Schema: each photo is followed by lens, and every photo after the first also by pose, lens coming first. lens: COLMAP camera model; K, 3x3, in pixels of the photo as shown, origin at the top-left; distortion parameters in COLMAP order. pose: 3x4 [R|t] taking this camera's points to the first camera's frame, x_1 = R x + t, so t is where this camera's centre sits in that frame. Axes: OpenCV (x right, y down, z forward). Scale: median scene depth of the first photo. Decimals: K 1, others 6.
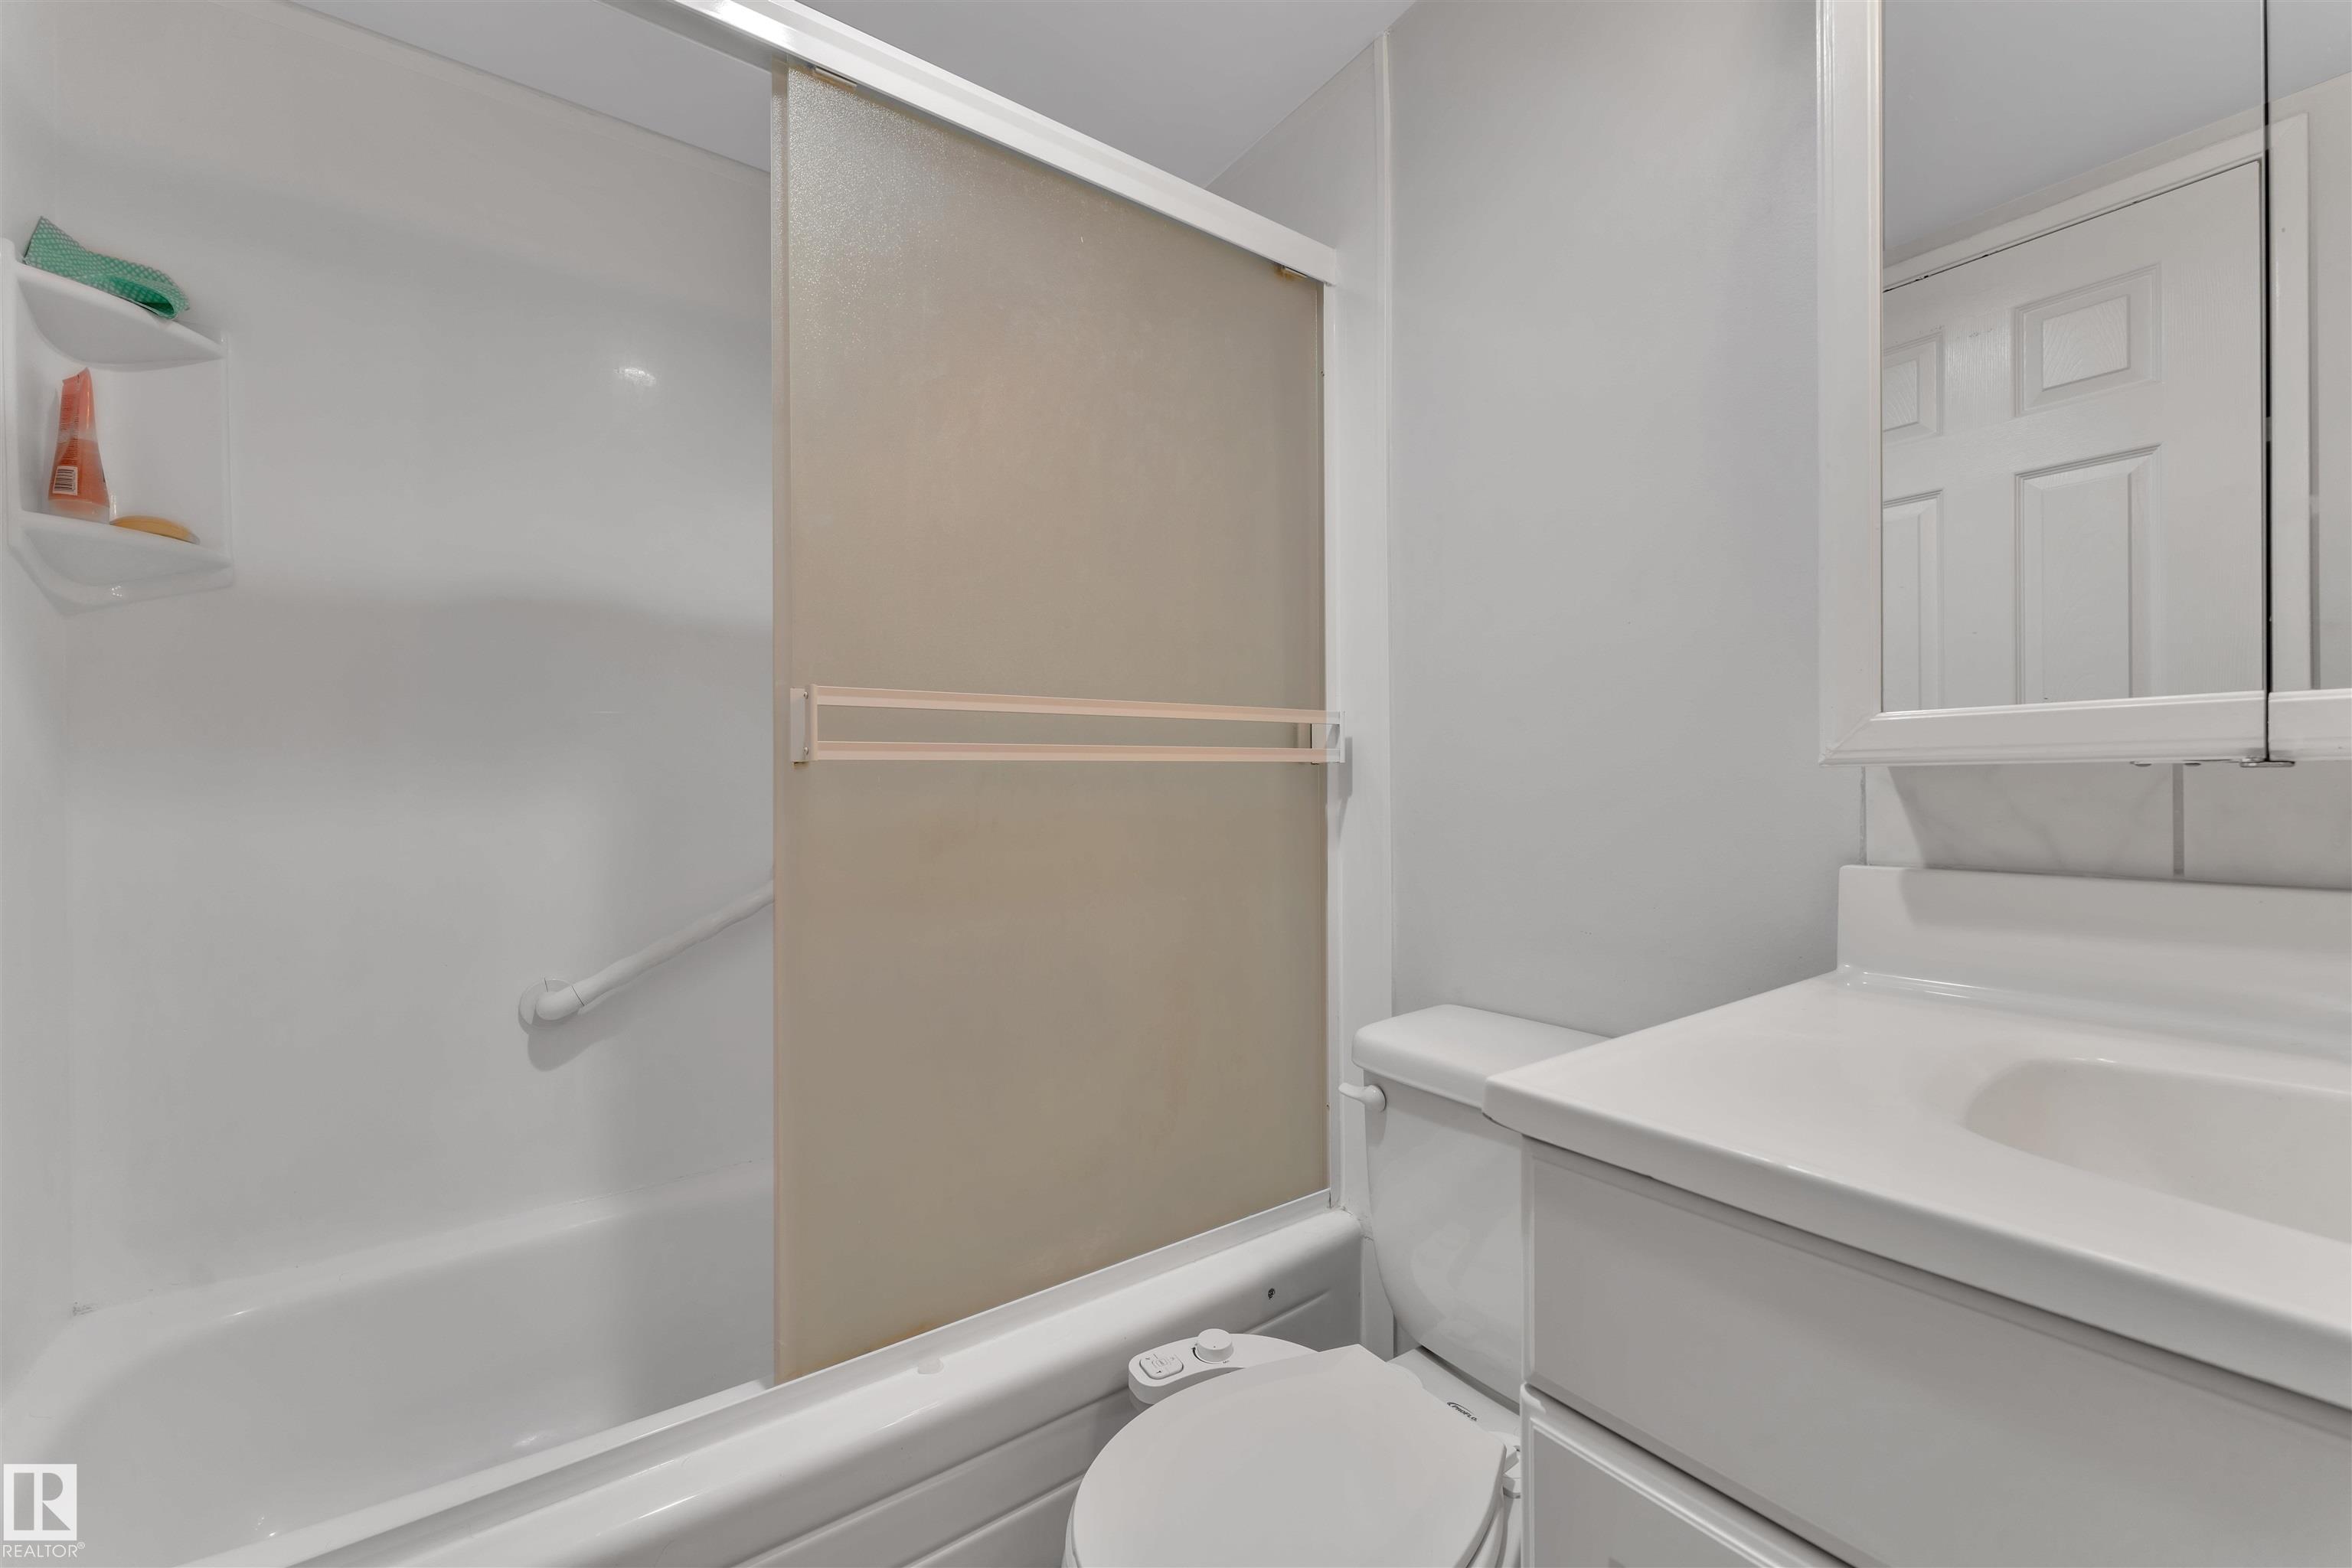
lens RADIAL K [[945.3, 0, 1179.1], [0, 945.3, 776.8], [0, 0, 1]] dist [0.000976, 0.000690]
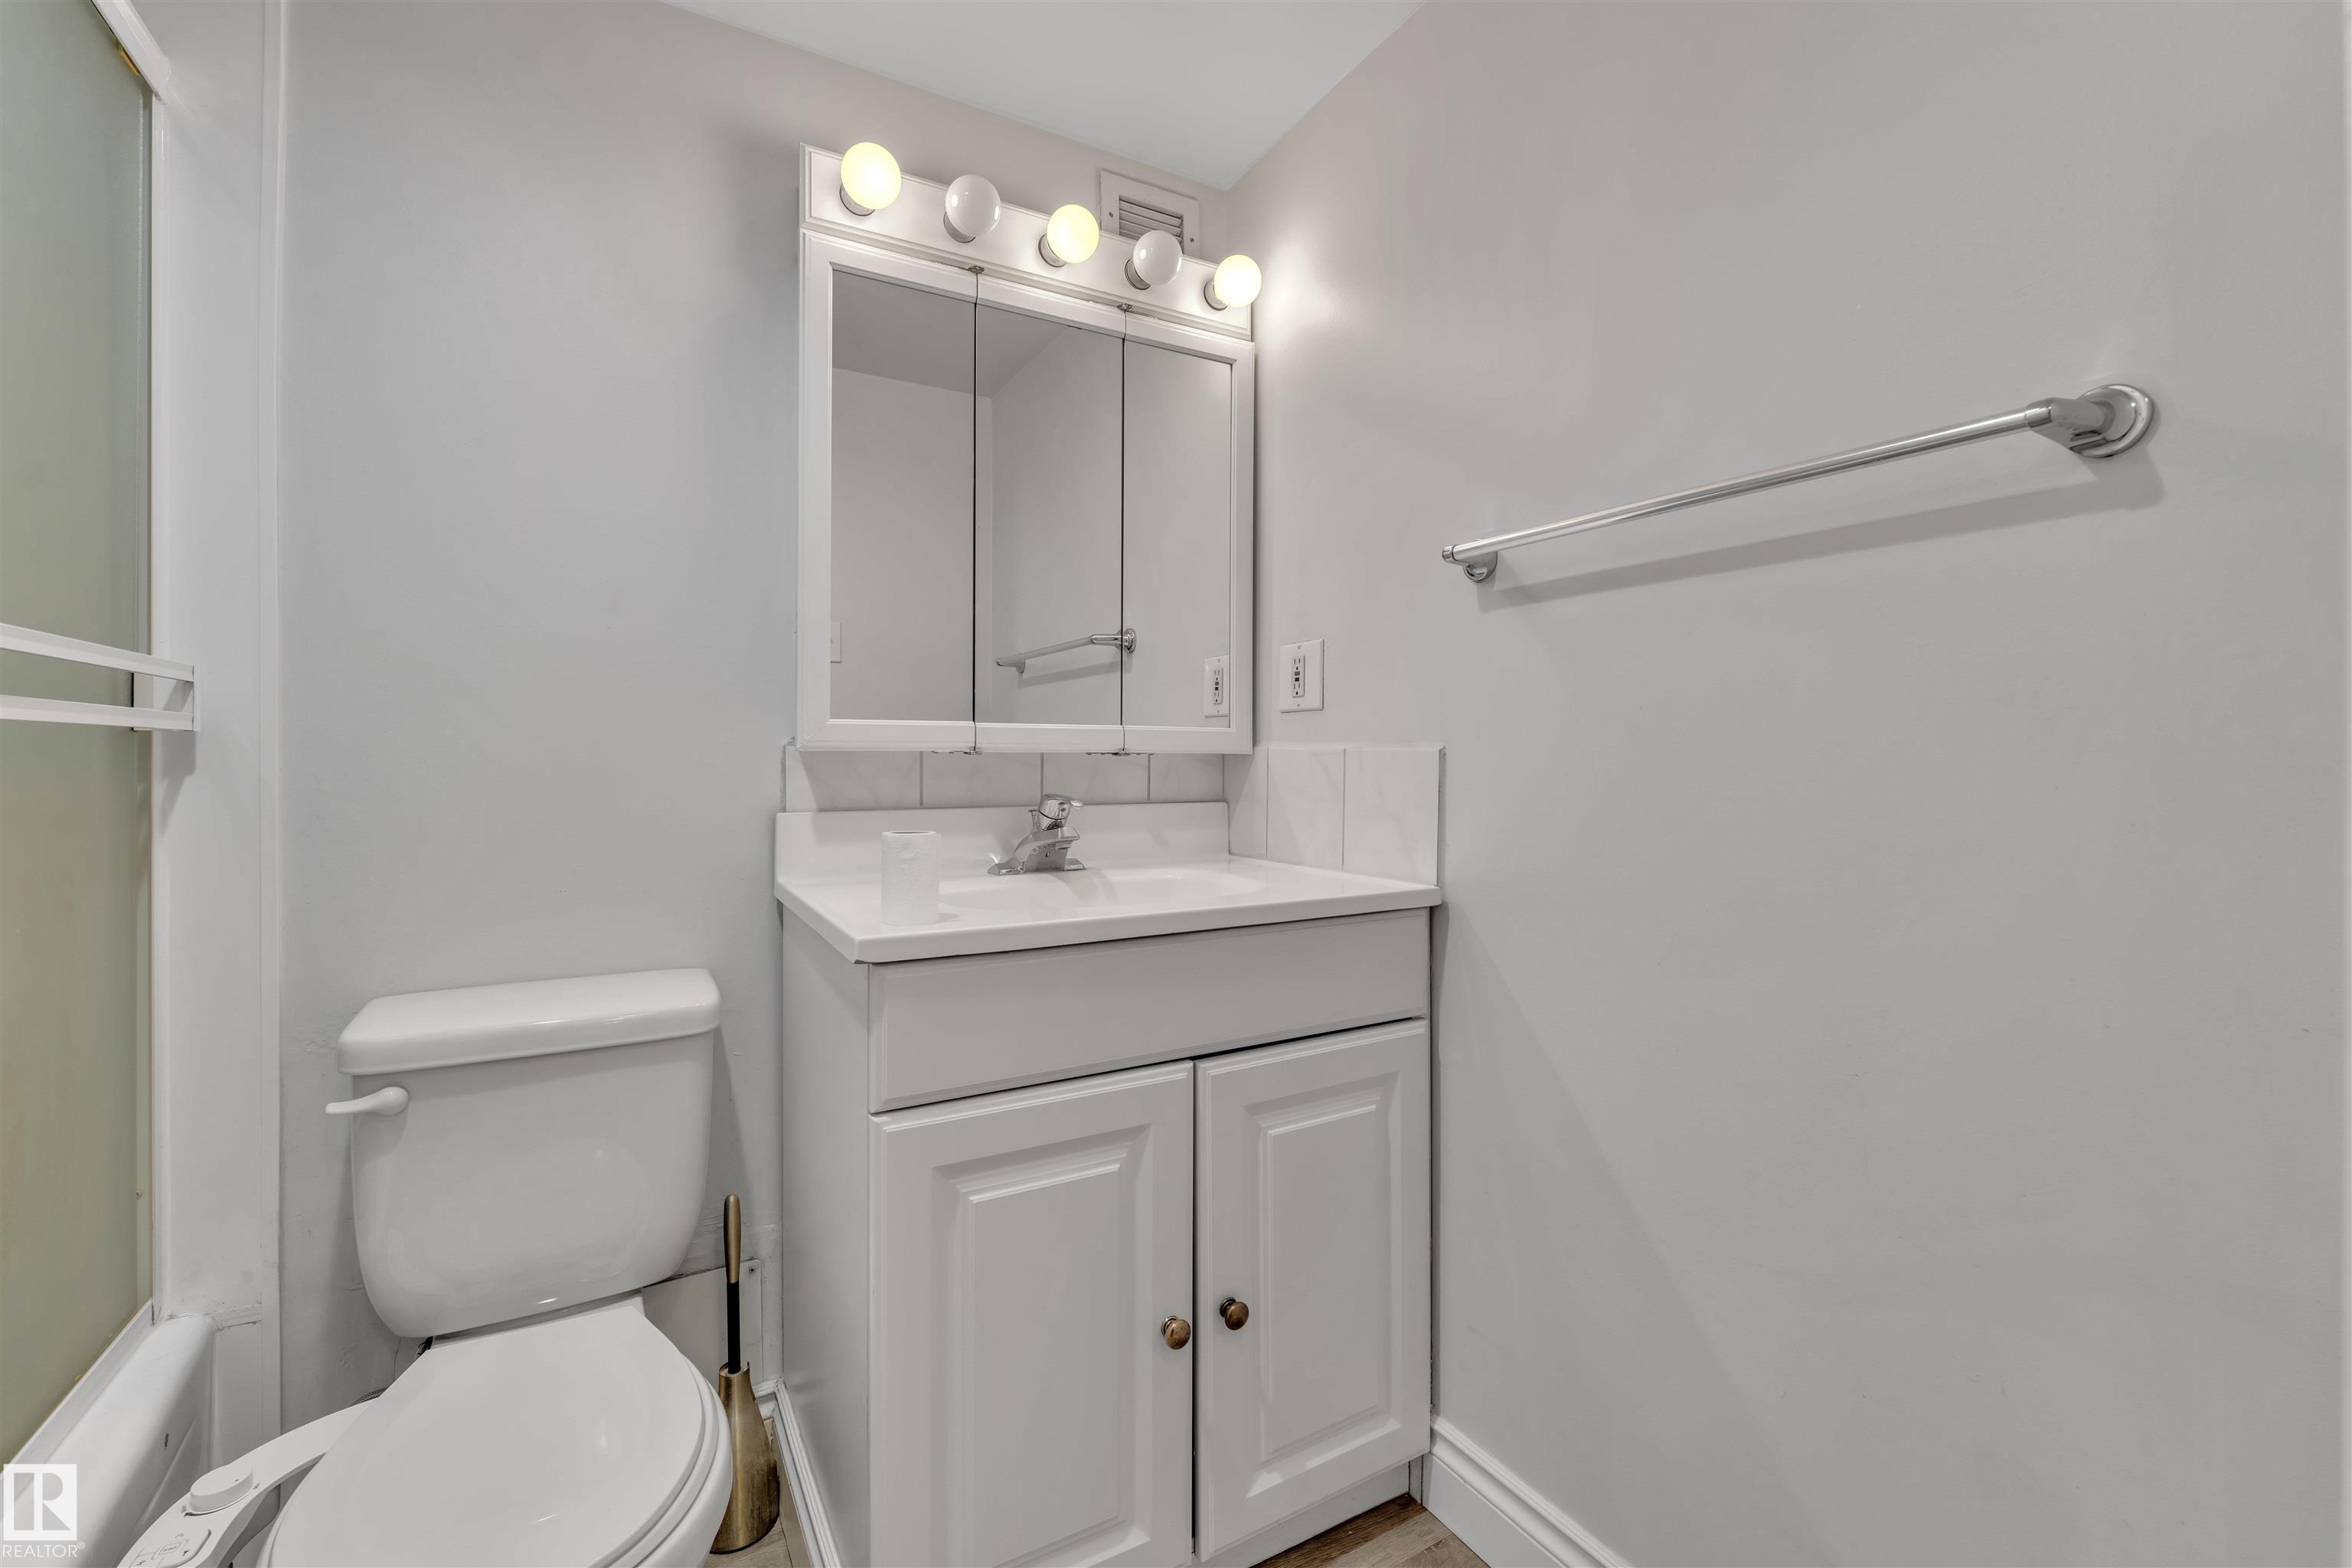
lens RADIAL K [[945.3, 0, 1175.0], [0, 945.3, 773.9], [0, 0, 1]] dist [0.000976, 0.000690]
pose [[0.101518, -0.003392, 0.994828, -0.804996], [-0.008482, 0.999955, 0.004275, 0.016389], [-0.994798, -0.008872, 0.101485, 0.197029]]
